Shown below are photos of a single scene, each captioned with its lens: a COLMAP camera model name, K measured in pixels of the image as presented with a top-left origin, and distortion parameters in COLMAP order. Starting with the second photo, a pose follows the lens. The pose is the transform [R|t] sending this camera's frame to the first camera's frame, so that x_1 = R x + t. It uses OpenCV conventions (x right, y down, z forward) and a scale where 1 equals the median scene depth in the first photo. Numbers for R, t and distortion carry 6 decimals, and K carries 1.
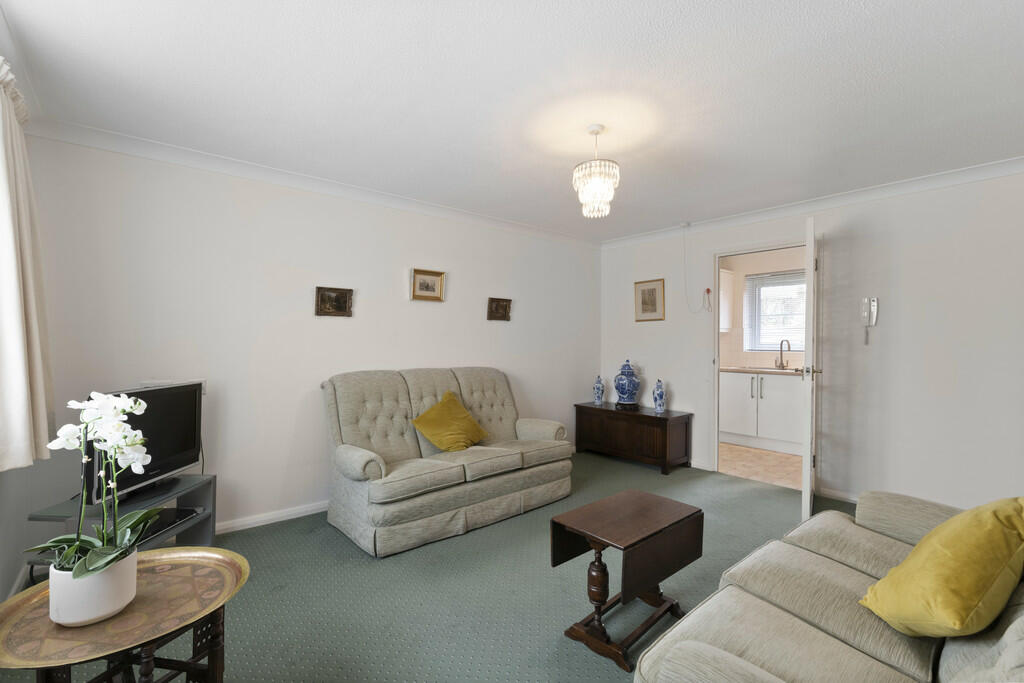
lens RADIAL K [[461.5, 0, 512.0], [0, 461.5, 341.5], [0, 0, 1]] dist [0.001182, -0.000069]
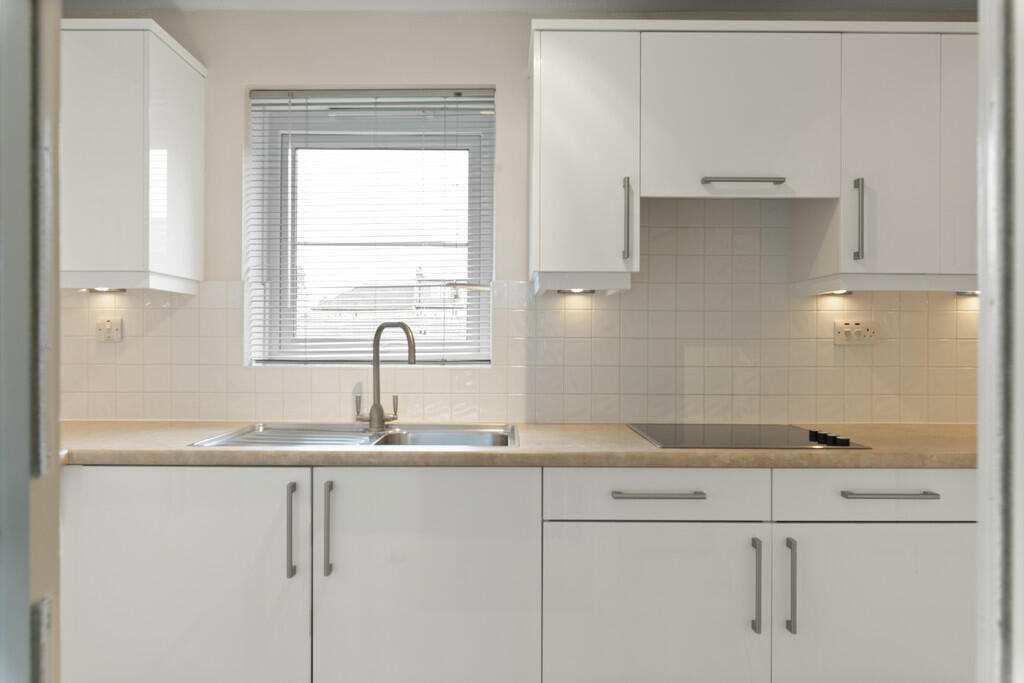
lens RADIAL K [[689.9, 0, 505.8], [0, 689.9, 343.5], [0, 0, 1]] dist [-0.001721, -0.000299]
pose [[0.650387, -0.003919, 0.759593, 0.771176], [0.000842, 0.999990, 0.004438, 0.016815], [-0.759602, -0.002246, 0.650384, 1.623081]]
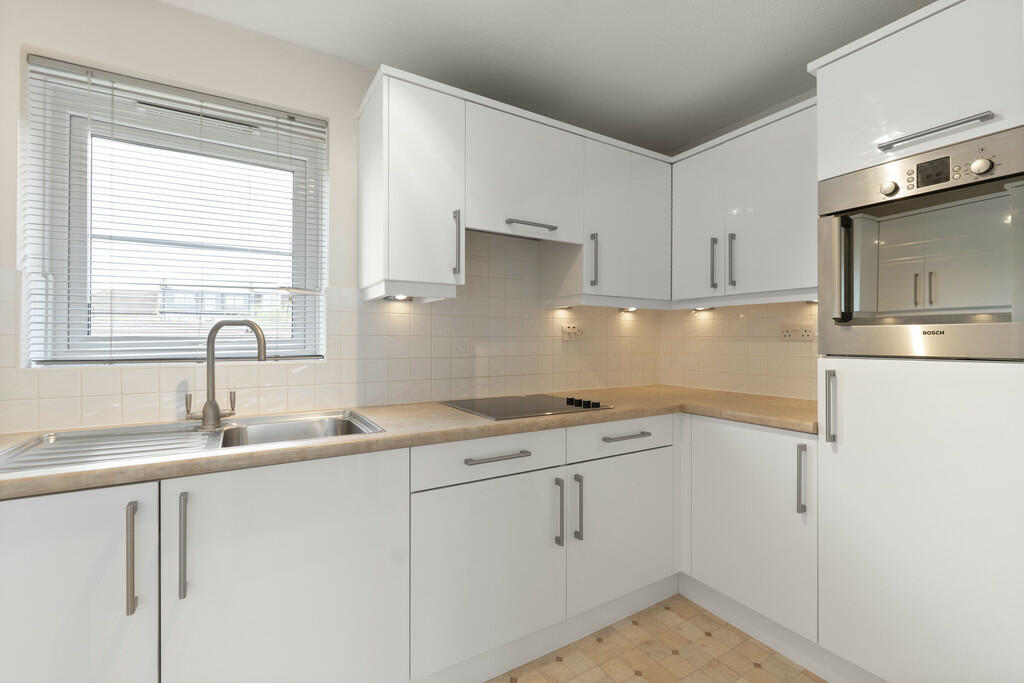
lens RADIAL K [[447.7, 0, 511.7], [0, 447.7, 337.2], [0, 0, 1]] dist [0.000181, -0.000164]
pose [[0.161776, 0.001872, 0.986826, 0.833507], [0.003233, 0.999992, -0.002427, 0.018164], [-0.986822, 0.003583, 0.161769, 1.875868]]
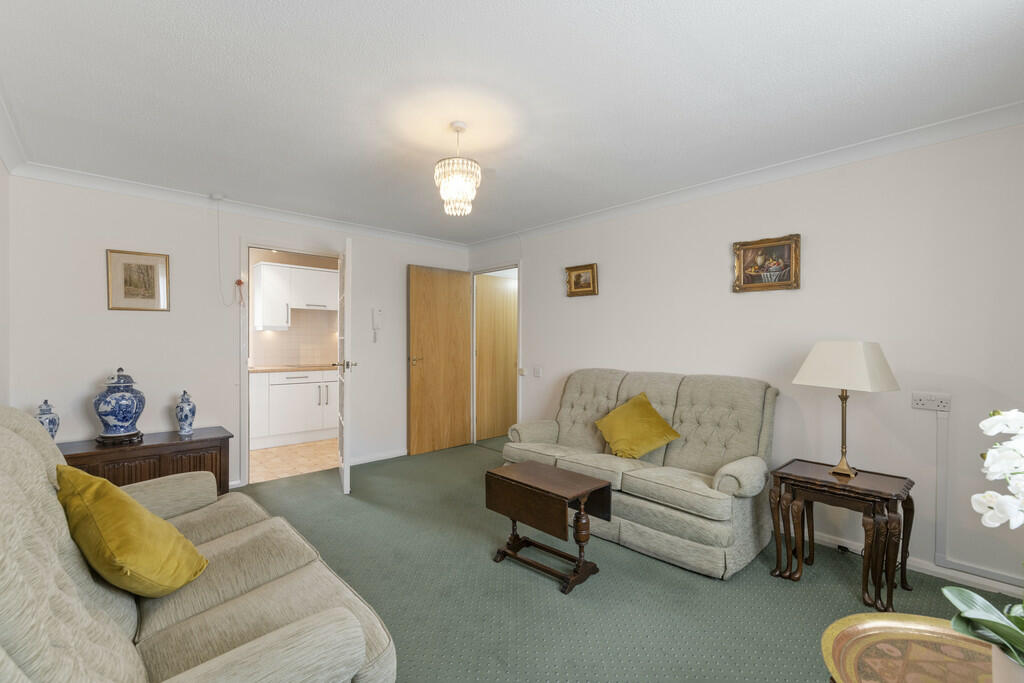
lens RADIAL K [[436.4, 0, 510.5], [0, 436.4, 337.0], [0, 0, 1]] dist [0.001445, 0.000346]
pose [[-0.043325, 0.006765, 0.999038, -0.821216], [0.000401, 0.999977, -0.006754, 0.000259], [-0.999061, 0.000108, -0.043326, 0.999166]]
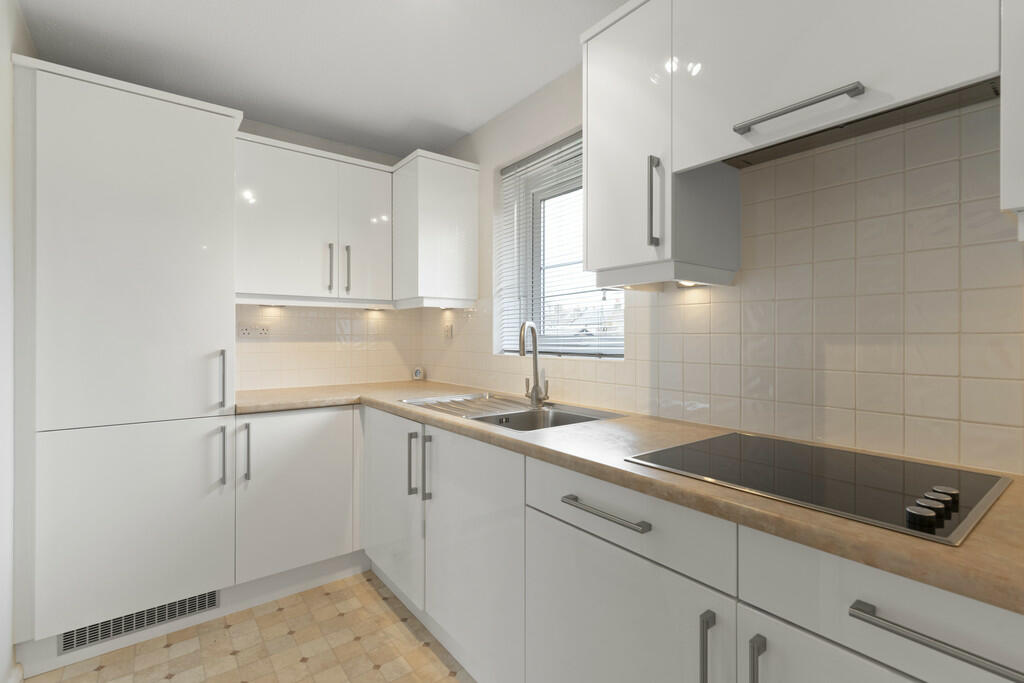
lens RADIAL K [[474.7, 0, 512.0], [0, 474.7, 337.6], [0, 0, 1]] dist [0.000829, 0.000046]
pose [[0.998280, -0.002281, -0.058588, 1.418386], [0.002249, 0.999997, -0.000616, 0.018444], [0.058589, 0.000483, 0.998282, 1.520268]]
